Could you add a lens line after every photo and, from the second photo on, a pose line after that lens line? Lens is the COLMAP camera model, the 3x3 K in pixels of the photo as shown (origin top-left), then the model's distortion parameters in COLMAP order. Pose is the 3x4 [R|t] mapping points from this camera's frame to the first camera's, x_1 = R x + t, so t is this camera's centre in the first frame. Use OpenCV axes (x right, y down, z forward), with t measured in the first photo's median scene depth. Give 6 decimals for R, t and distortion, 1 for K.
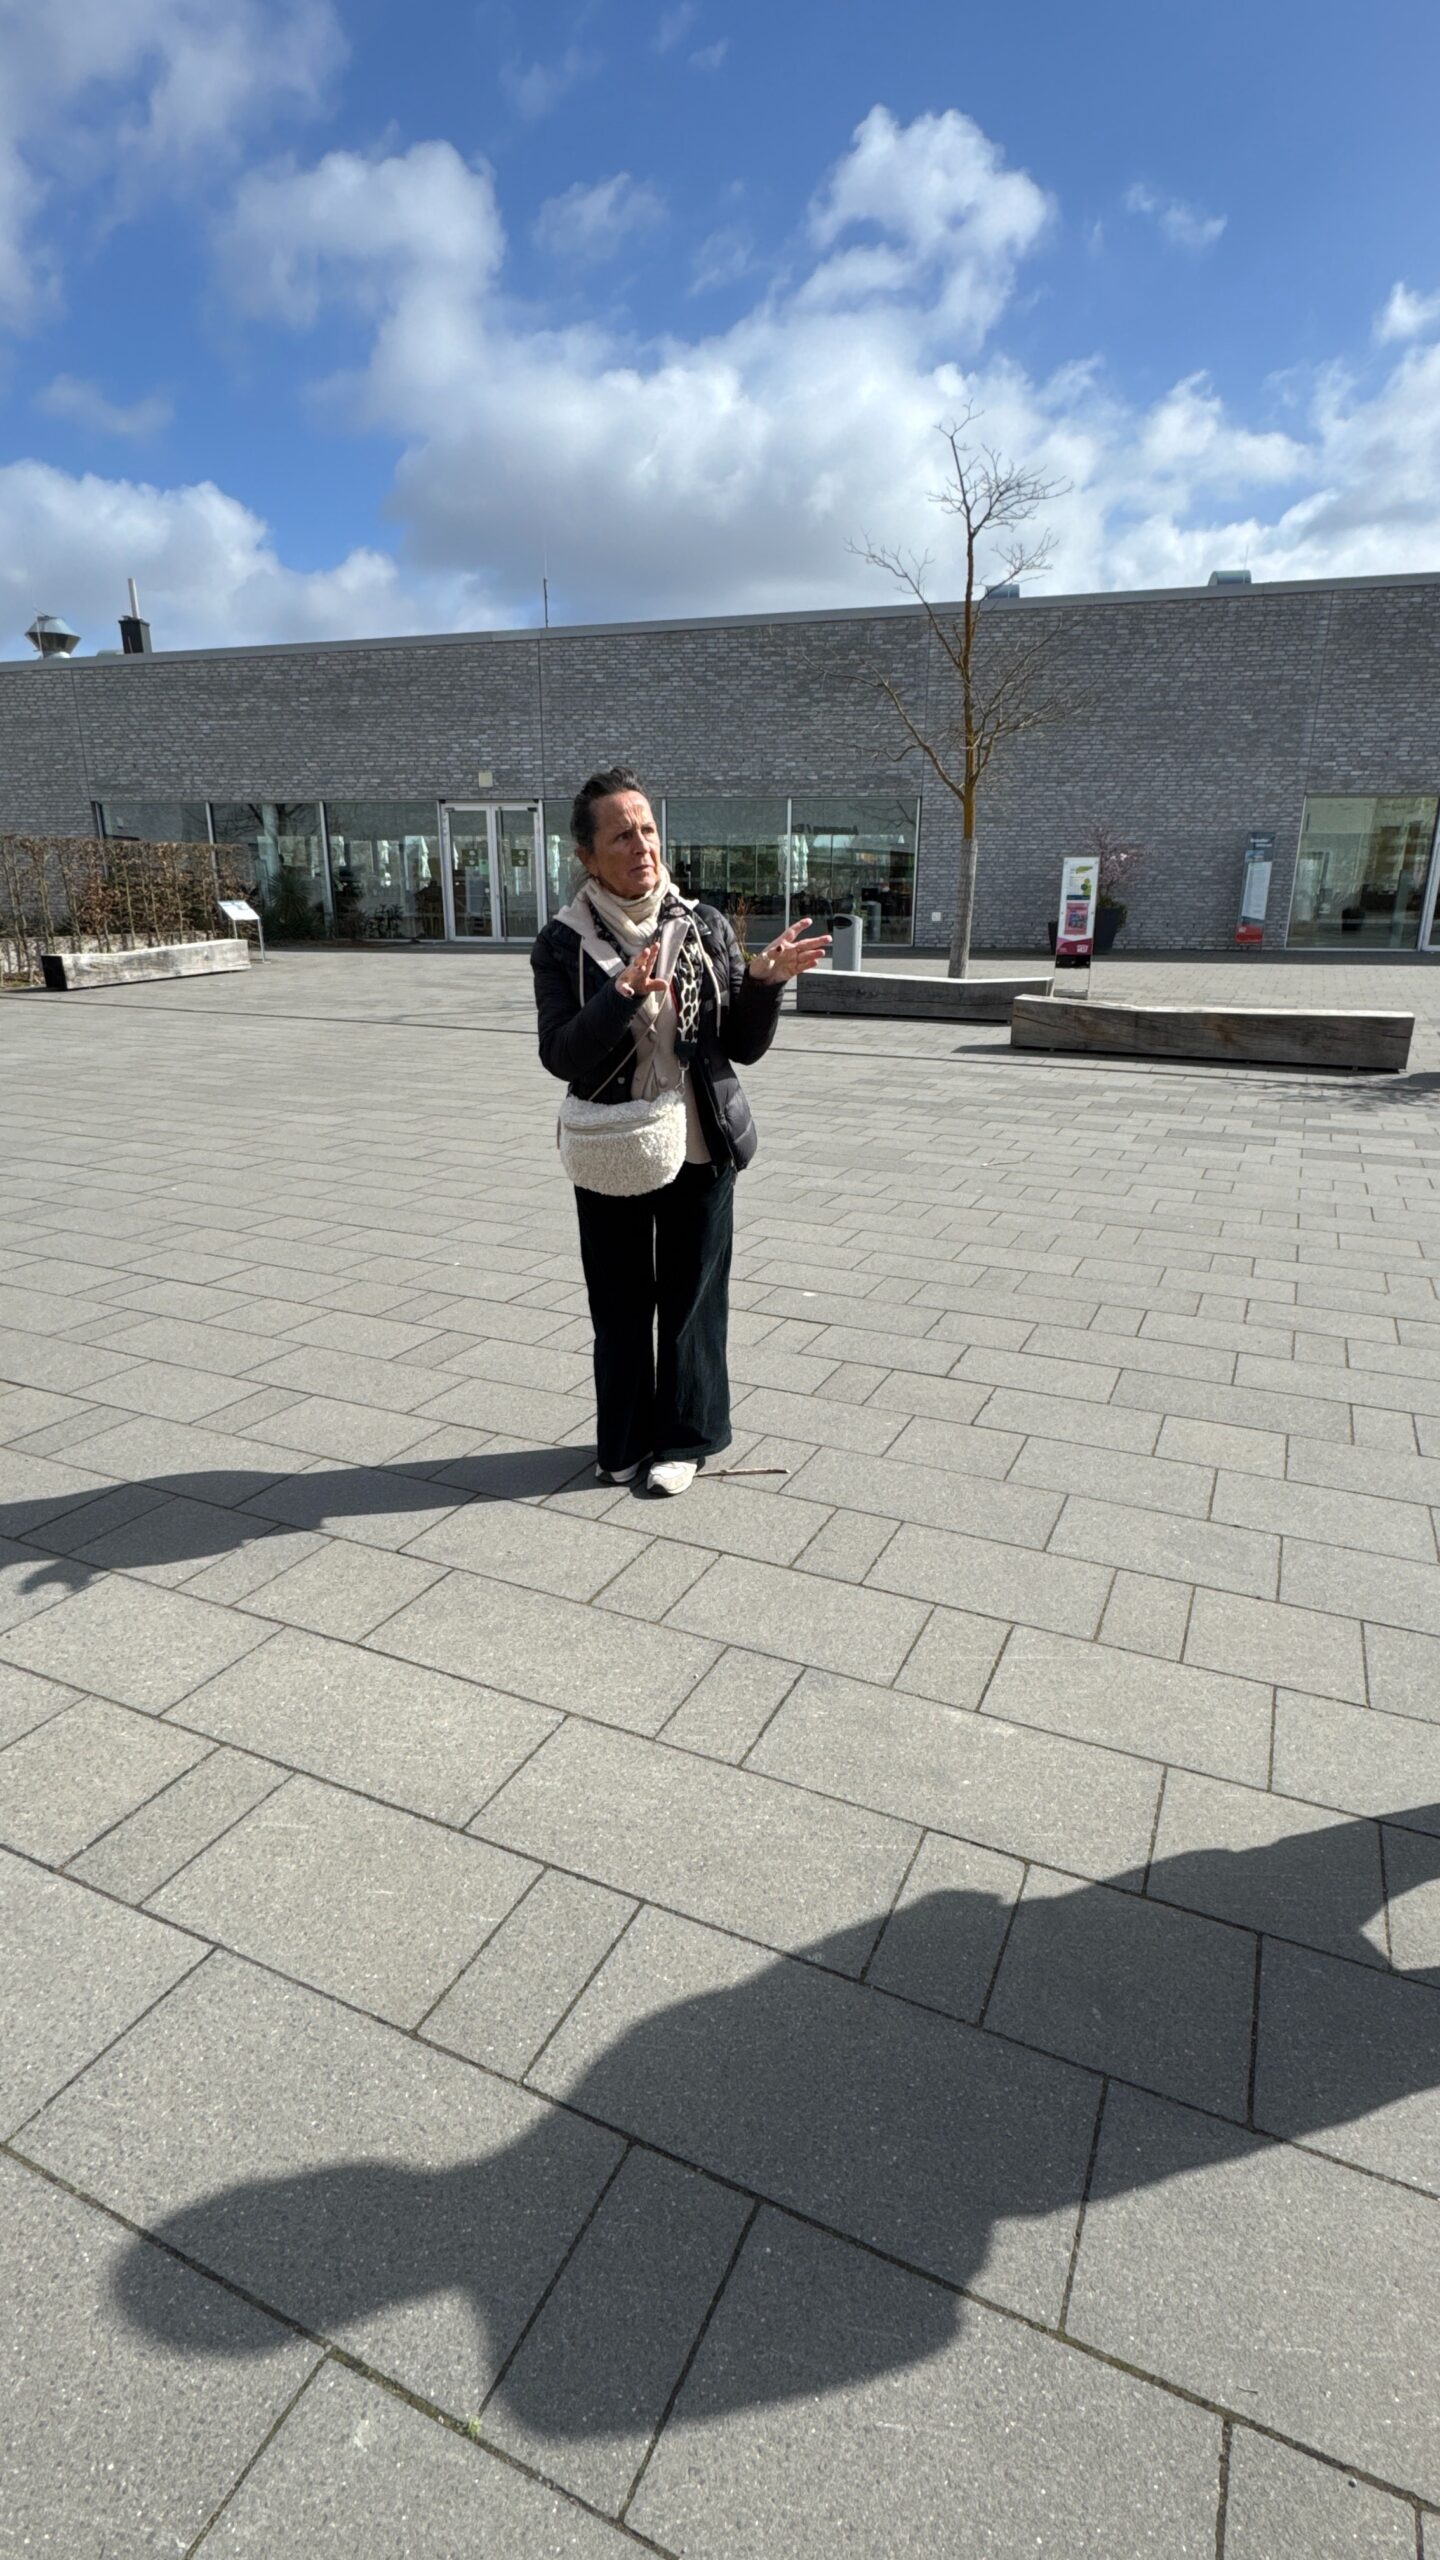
lens RADIAL K [[1242.0, 0, 720.0], [0, 1242.0, 1280.0], [0, 0, 1]] dist [-0.001581, 0.000464]
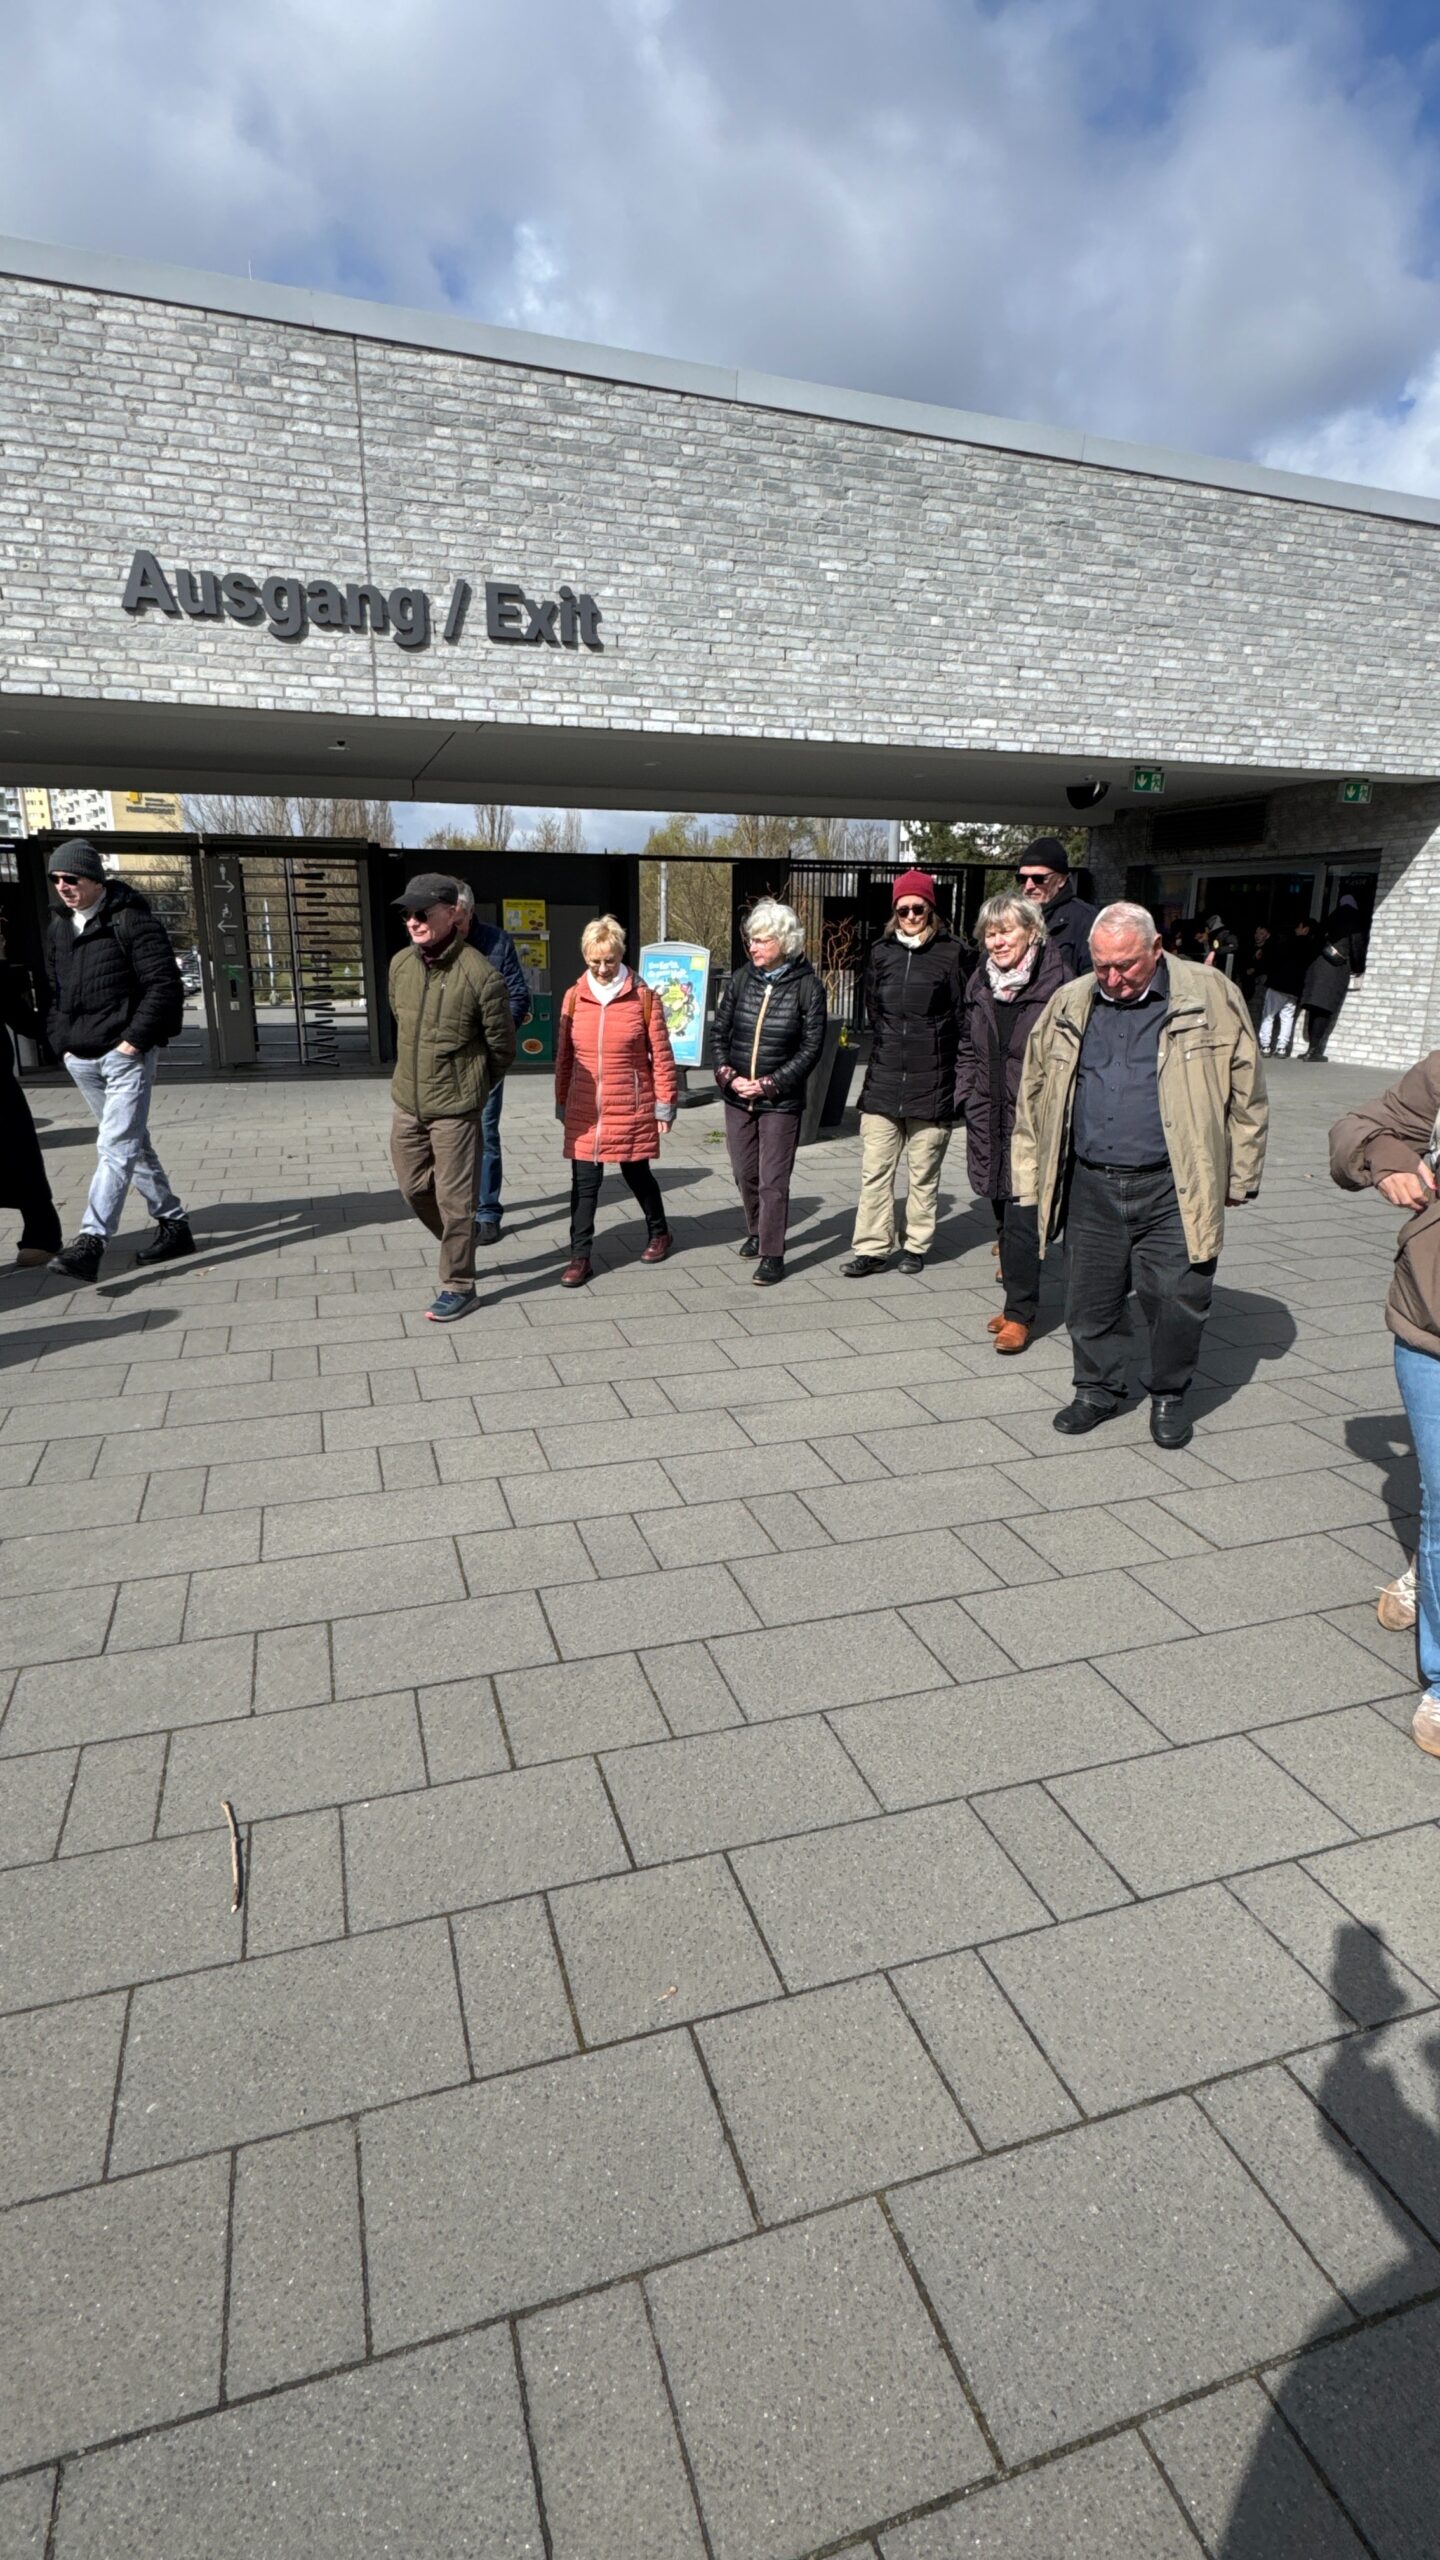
lens RADIAL K [[1242.0, 0, 720.0], [0, 1242.0, 1280.0], [0, 0, 1]] dist [-0.001581, 0.000464]
pose [[-0.731697, 0.176125, -0.658482, 0.308459], [-0.219010, 0.854072, 0.471800, -0.590623], [0.645487, 0.489429, -0.586349, 1.649379]]
